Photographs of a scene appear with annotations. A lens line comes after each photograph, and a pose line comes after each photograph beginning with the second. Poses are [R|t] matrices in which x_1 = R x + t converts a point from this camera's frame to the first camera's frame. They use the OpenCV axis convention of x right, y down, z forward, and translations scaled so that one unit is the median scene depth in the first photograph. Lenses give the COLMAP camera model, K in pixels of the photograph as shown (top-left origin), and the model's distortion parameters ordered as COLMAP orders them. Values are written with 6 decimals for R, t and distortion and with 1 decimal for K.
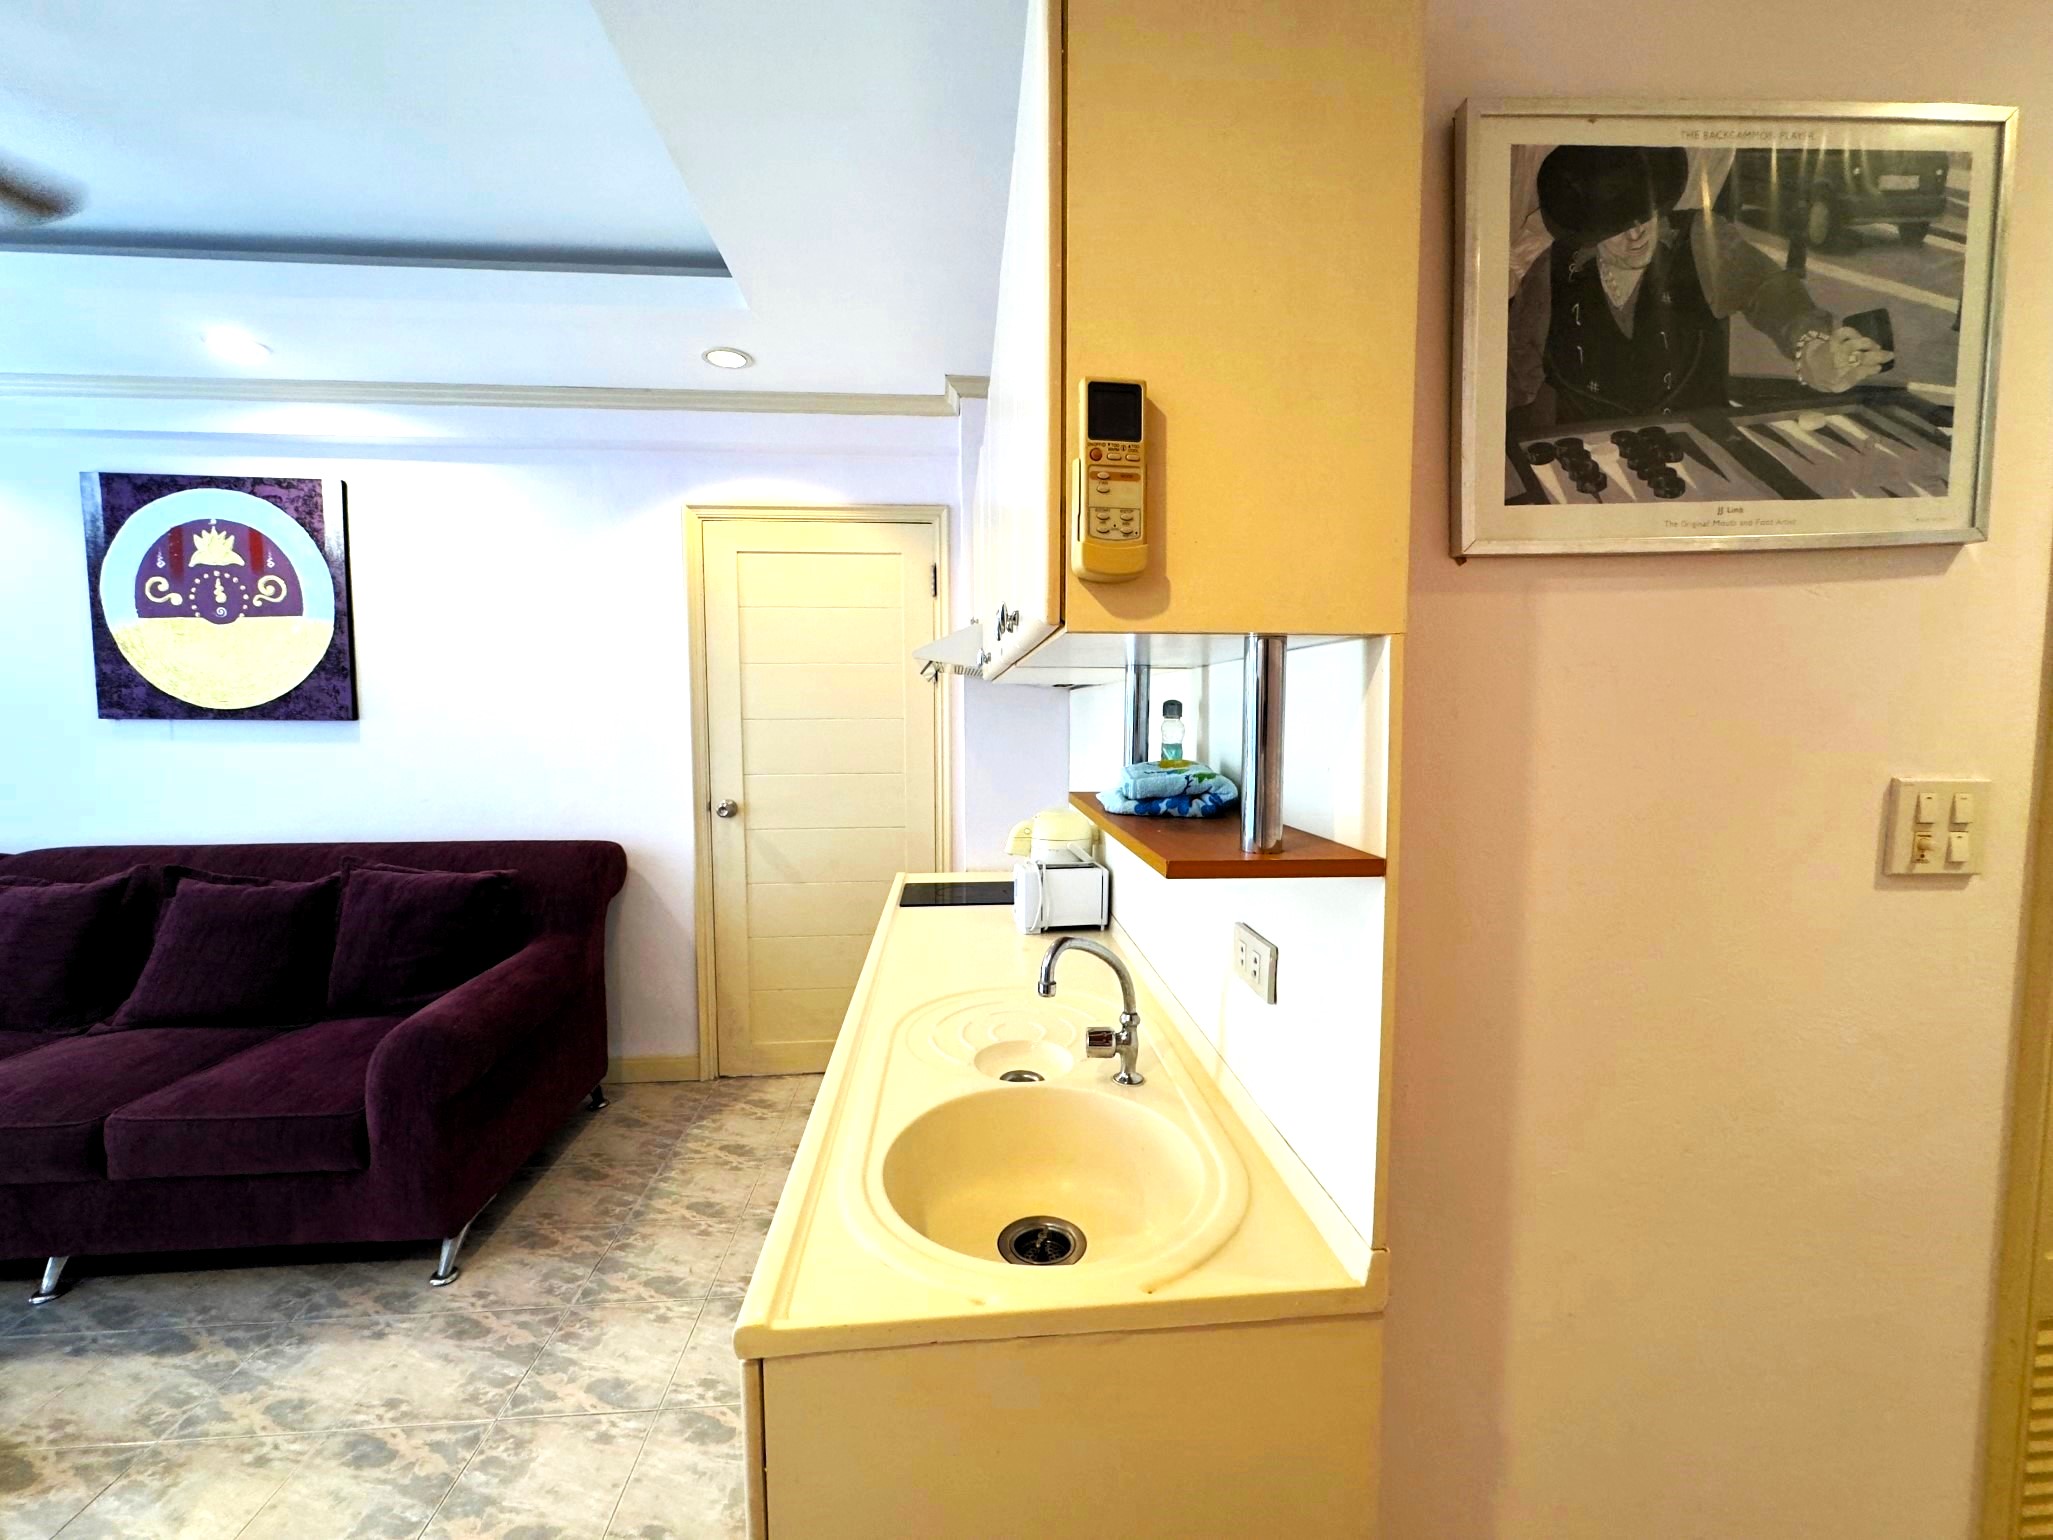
lens RADIAL K [[818.2, 0, 1026.0], [0, 818.2, 770.1], [0, 0, 1]] dist [-0.002542, 0.000504]
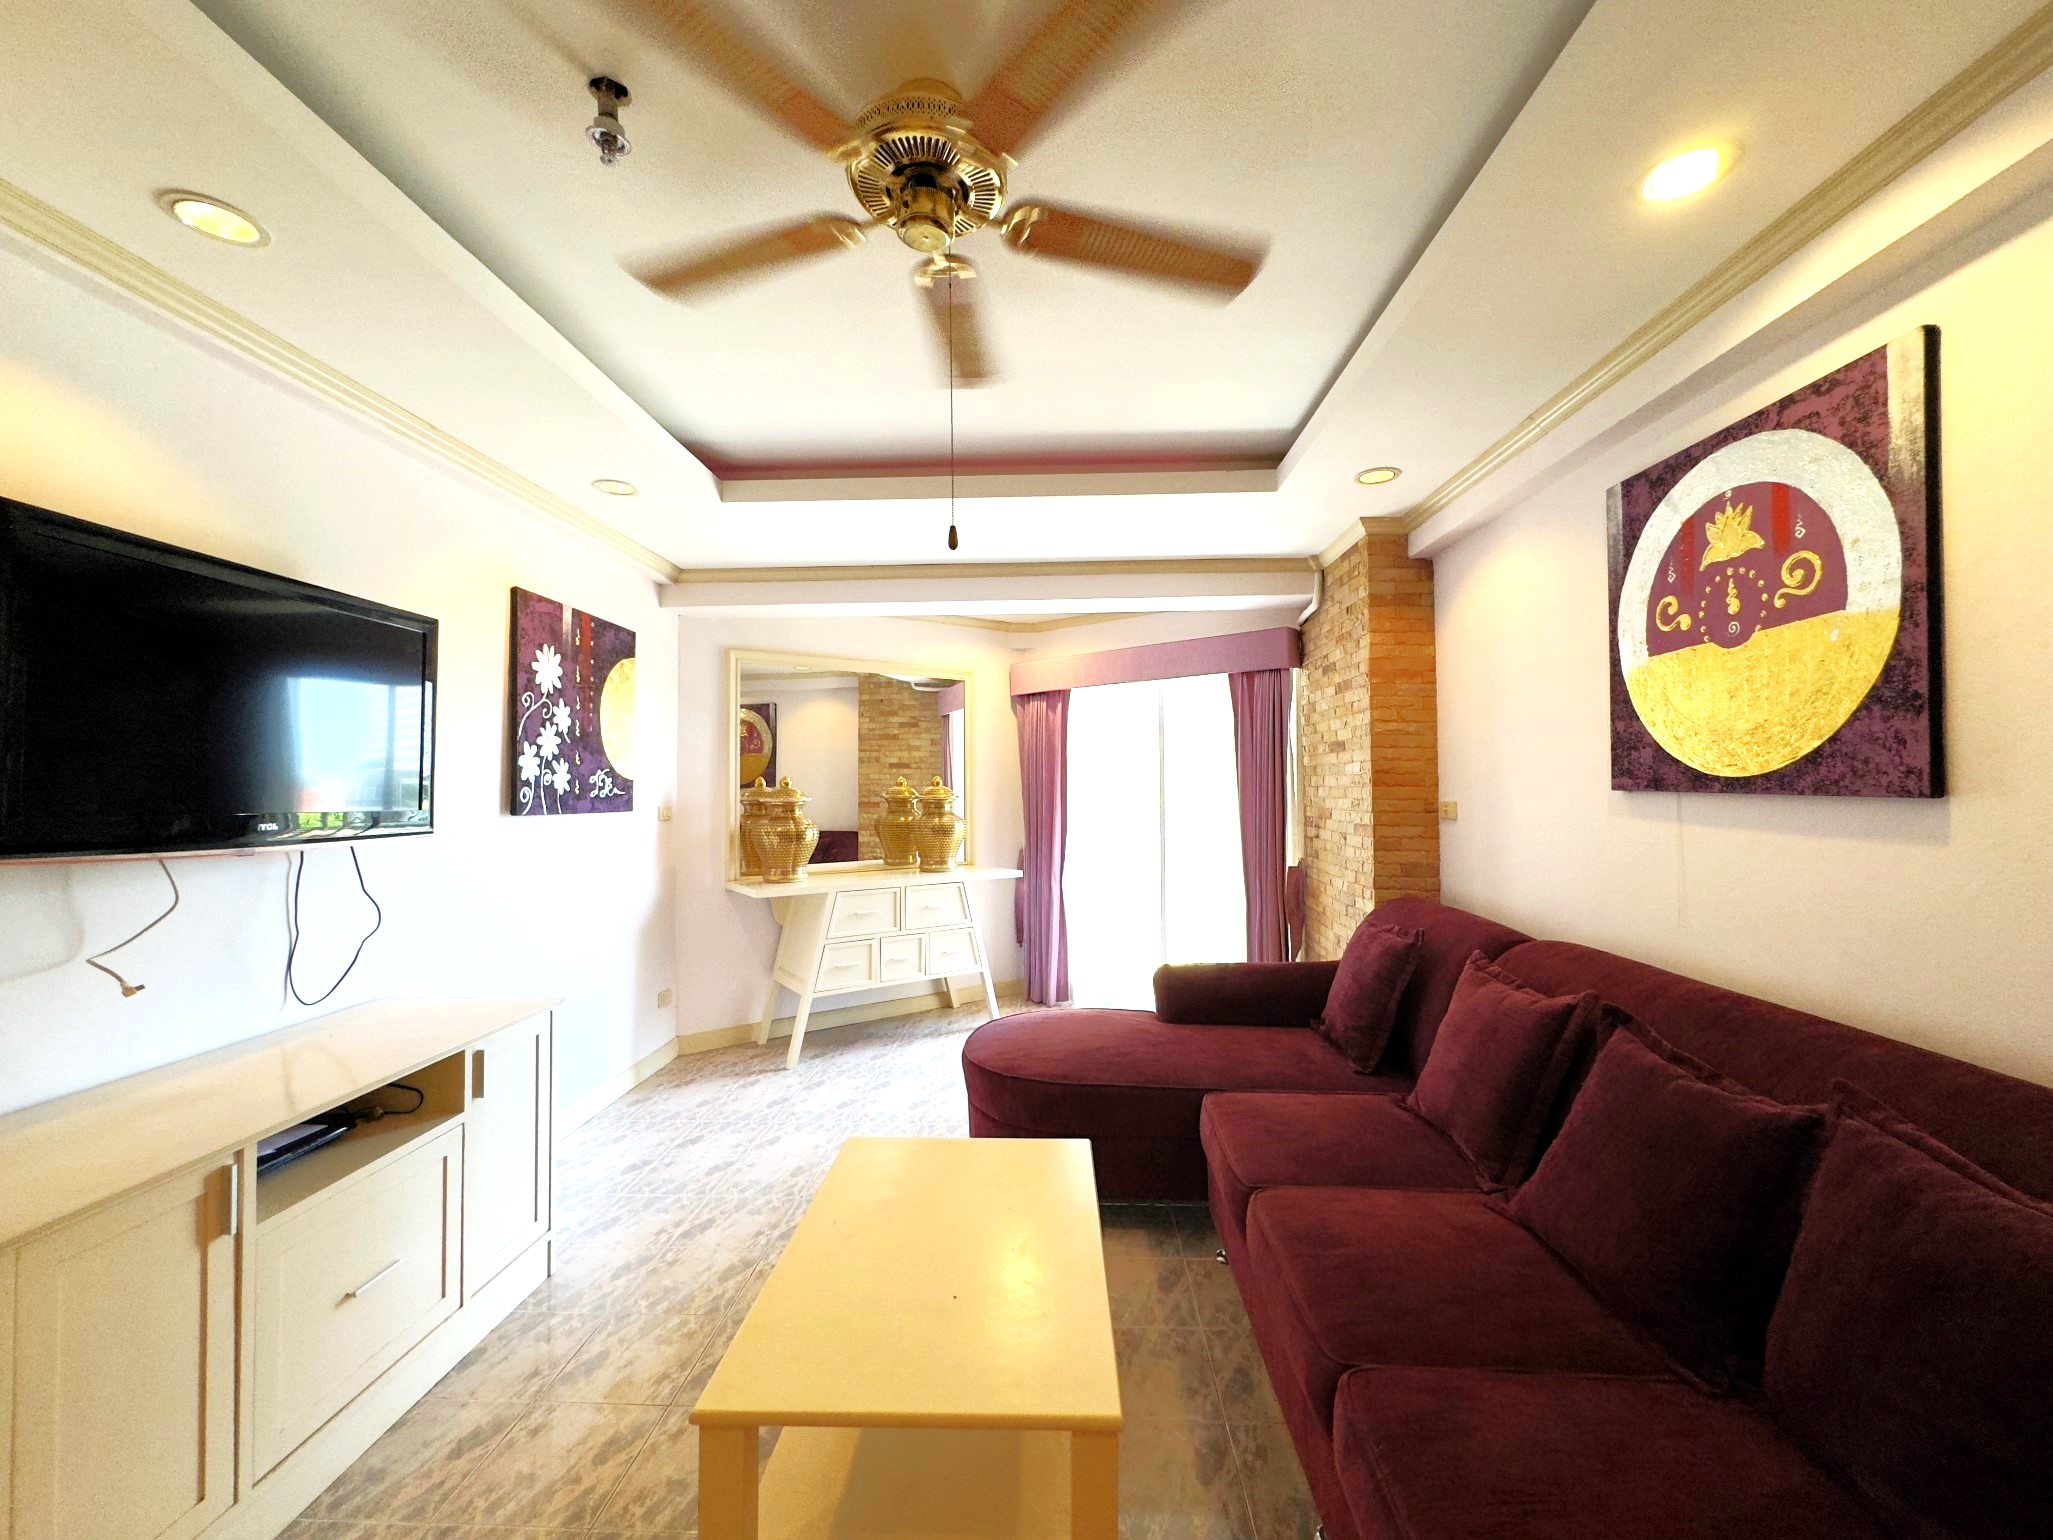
lens RADIAL K [[818.2, 0, 1024.5], [0, 818.2, 768.1], [0, 0, 1]] dist [-0.002542, 0.000504]
pose [[-0.122659, -0.018302, -0.992280, -0.399502], [-0.067140, 0.997692, -0.010103, -0.055709], [0.990175, 0.065382, -0.123605, 0.777181]]
